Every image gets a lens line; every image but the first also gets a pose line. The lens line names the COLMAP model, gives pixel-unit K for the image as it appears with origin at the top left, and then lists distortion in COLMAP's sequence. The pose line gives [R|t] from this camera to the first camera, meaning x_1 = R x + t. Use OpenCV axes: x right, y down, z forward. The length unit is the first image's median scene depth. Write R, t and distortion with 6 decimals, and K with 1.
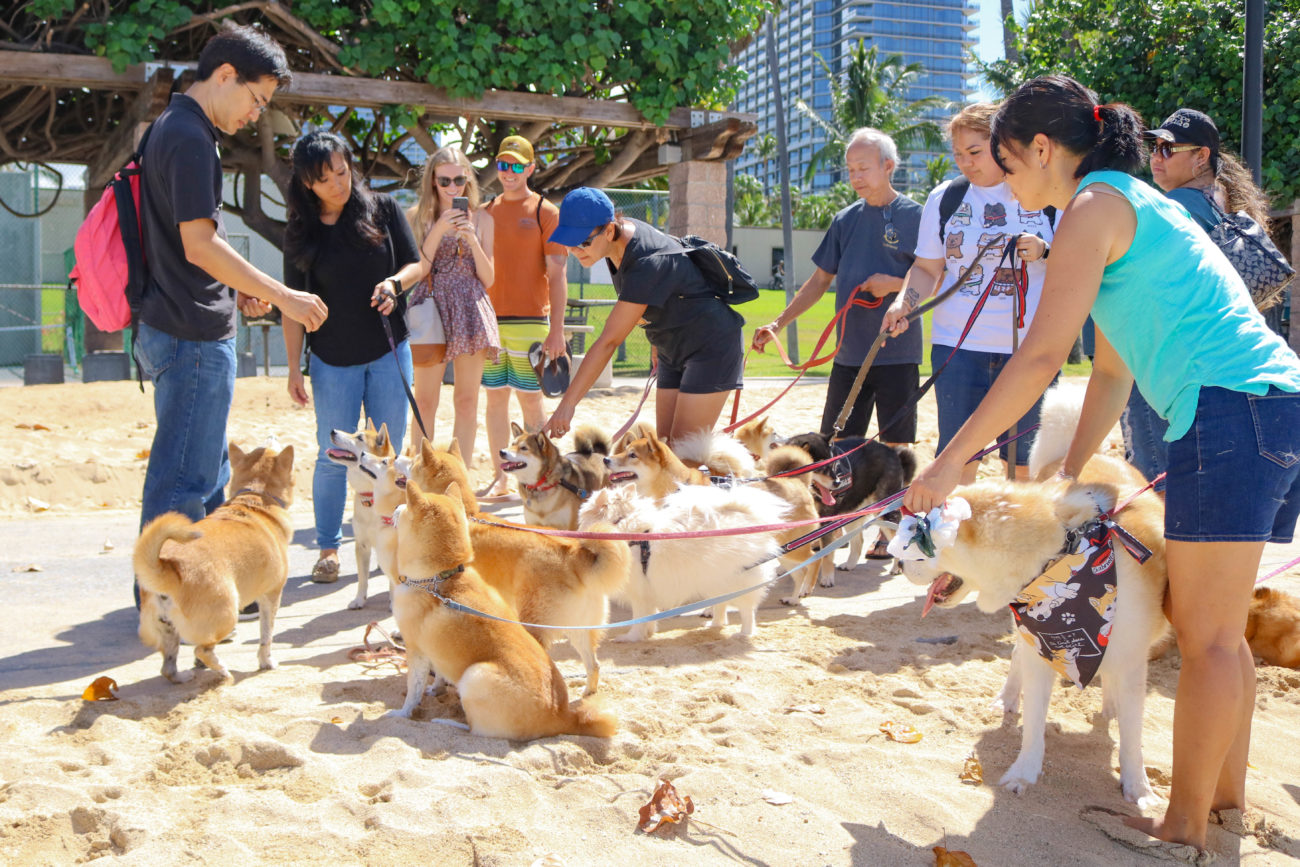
lens RADIAL K [[1405.0, 0, 649.8], [0, 1405.0, 434.7], [0, 0, 1]] dist [-0.029114, 0.000000]
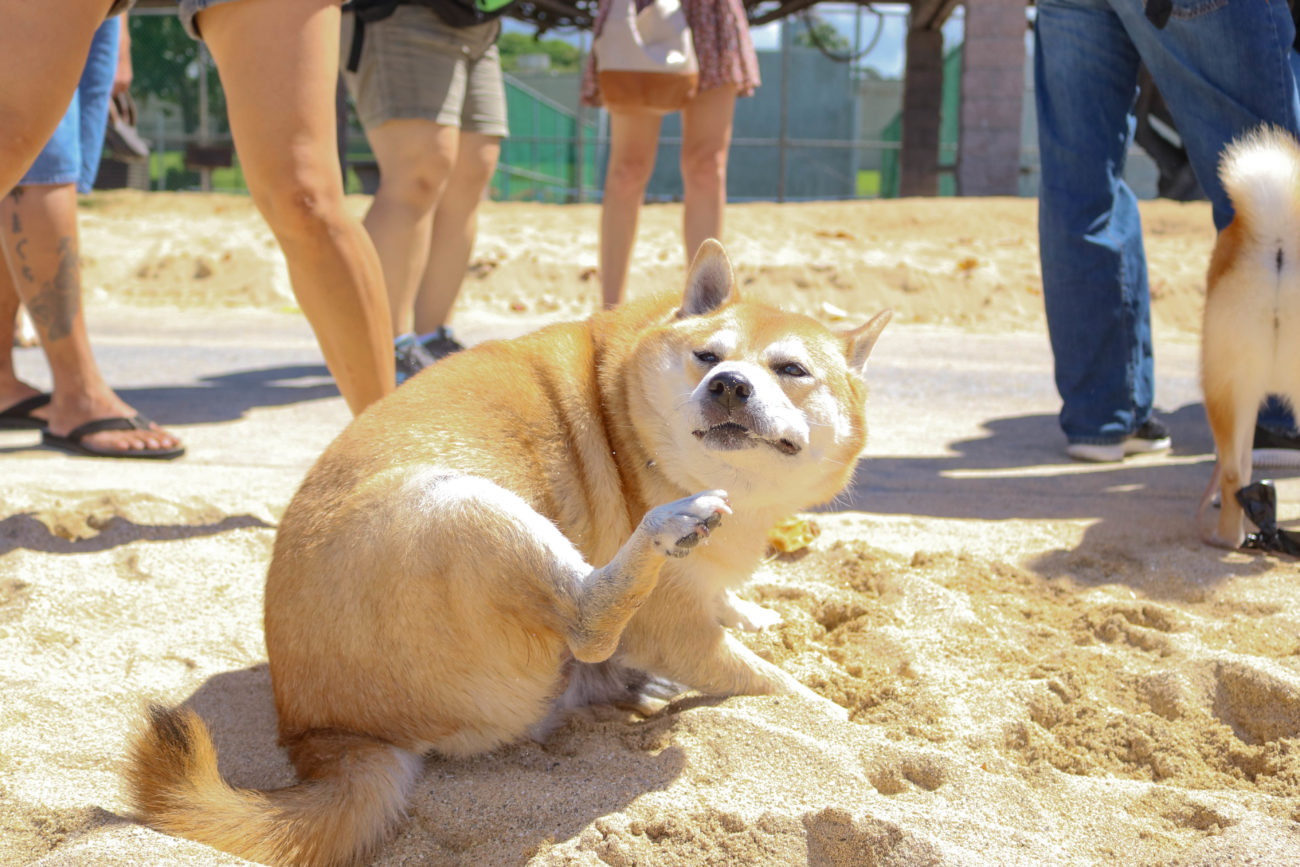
lens RADIAL K [[1340.0, 0, 650.4], [0, 1340.0, 434.8], [0, 0, 1]] dist [-0.028071, 0.000000]
pose [[0.843977, 0.059584, -0.533059, -0.243465], [-0.028453, 0.997385, 0.066437, 0.135484], [0.535624, -0.040904, 0.843465, 0.619419]]
